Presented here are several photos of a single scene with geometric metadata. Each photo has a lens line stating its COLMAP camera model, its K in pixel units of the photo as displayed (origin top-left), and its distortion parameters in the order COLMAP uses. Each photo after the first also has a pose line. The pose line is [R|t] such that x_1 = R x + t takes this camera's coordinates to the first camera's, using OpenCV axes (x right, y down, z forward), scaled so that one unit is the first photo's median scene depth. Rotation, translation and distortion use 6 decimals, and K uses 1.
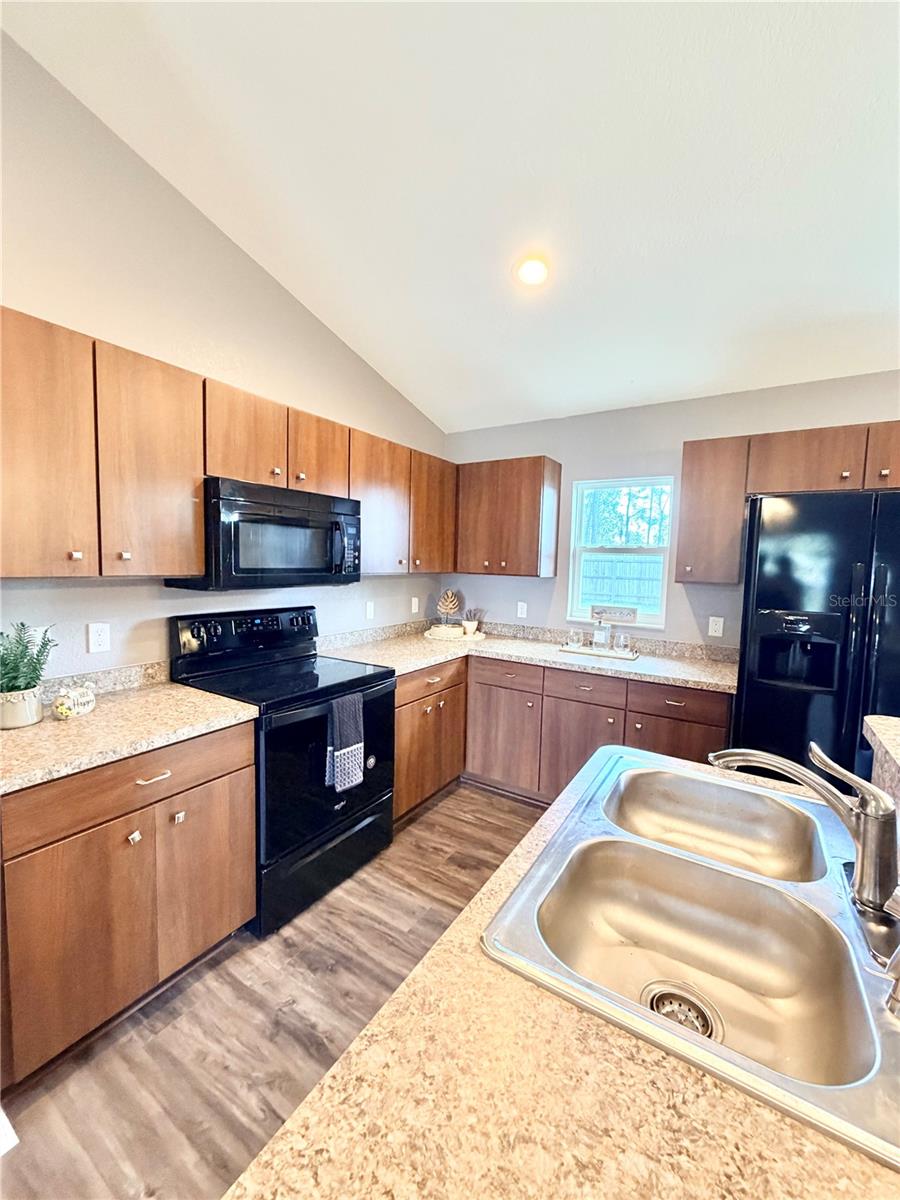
lens RADIAL K [[477.6, 0, 452.7], [0, 477.6, 597.6], [0, 0, 1]] dist [-0.001970, 0.000877]
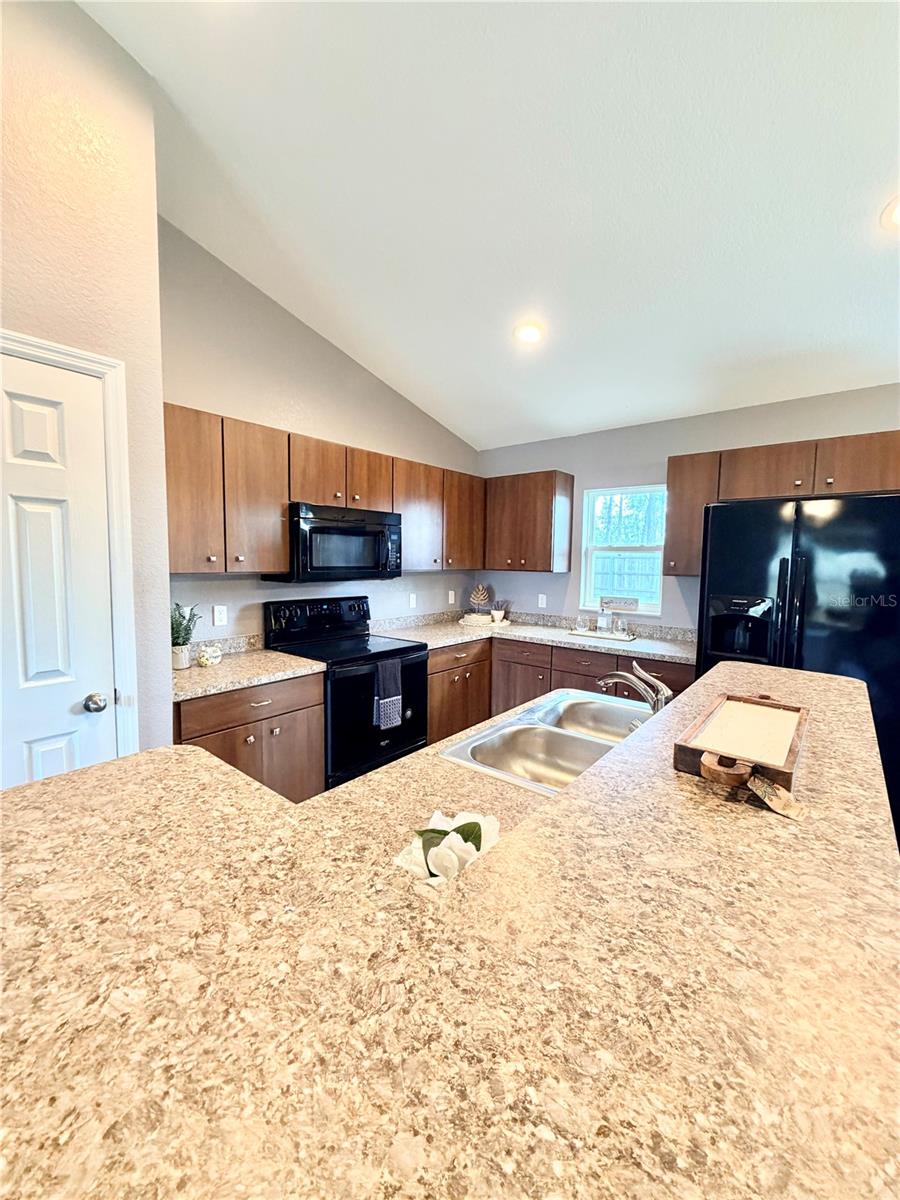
lens RADIAL K [[477.6, 0, 451.9], [0, 477.6, 599.9], [0, 0, 1]] dist [-0.001970, 0.000877]
pose [[0.992155, -0.001680, -0.125003, 0.110961], [0.002446, 0.999979, 0.005975, 0.024177], [0.124990, -0.006234, 0.992138, -0.282846]]
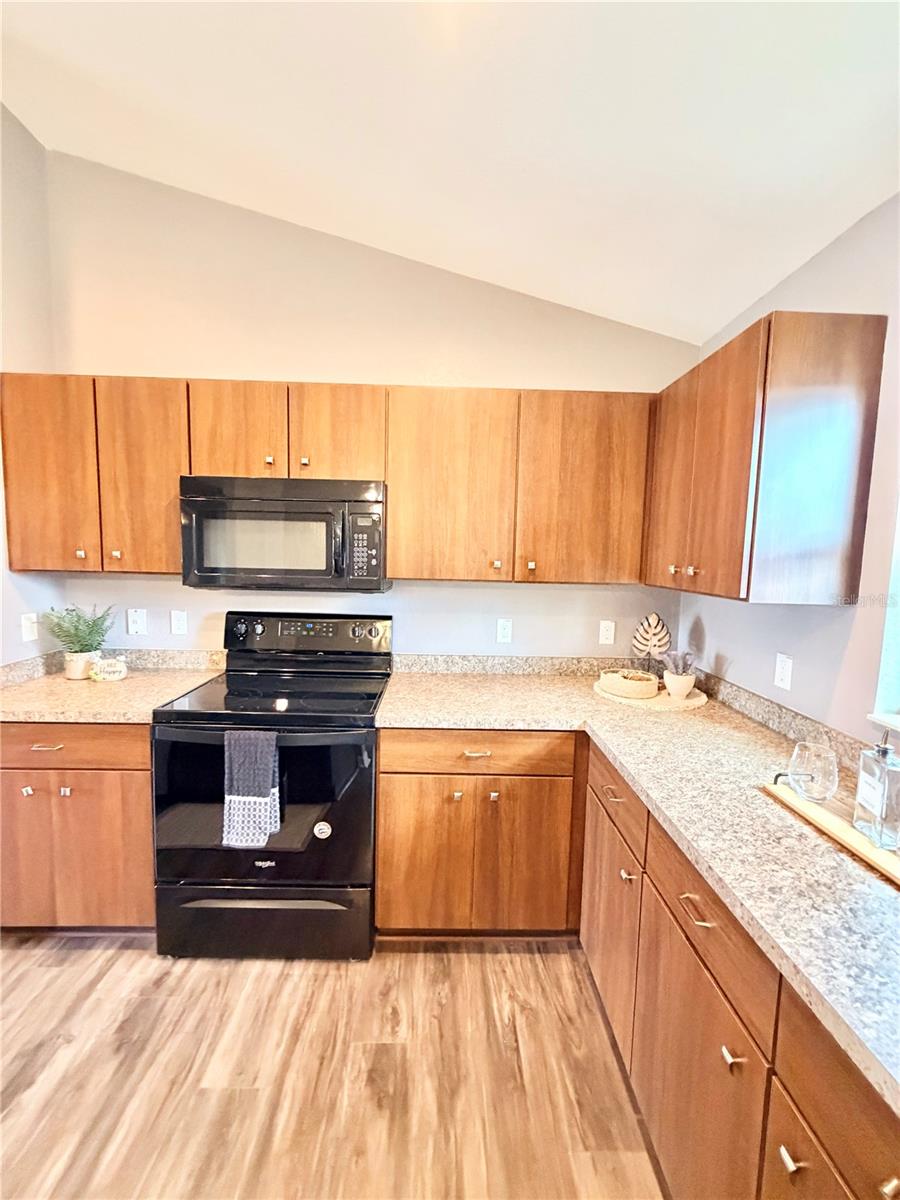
lens RADIAL K [[477.6, 0, 447.0], [0, 477.6, 597.3], [0, 0, 1]] dist [-0.001970, 0.000877]
pose [[0.551582, 0.064758, -0.831603, 0.528733], [-0.073921, 0.996854, 0.028596, -0.054096], [0.830839, 0.045700, 0.554634, 0.726227]]
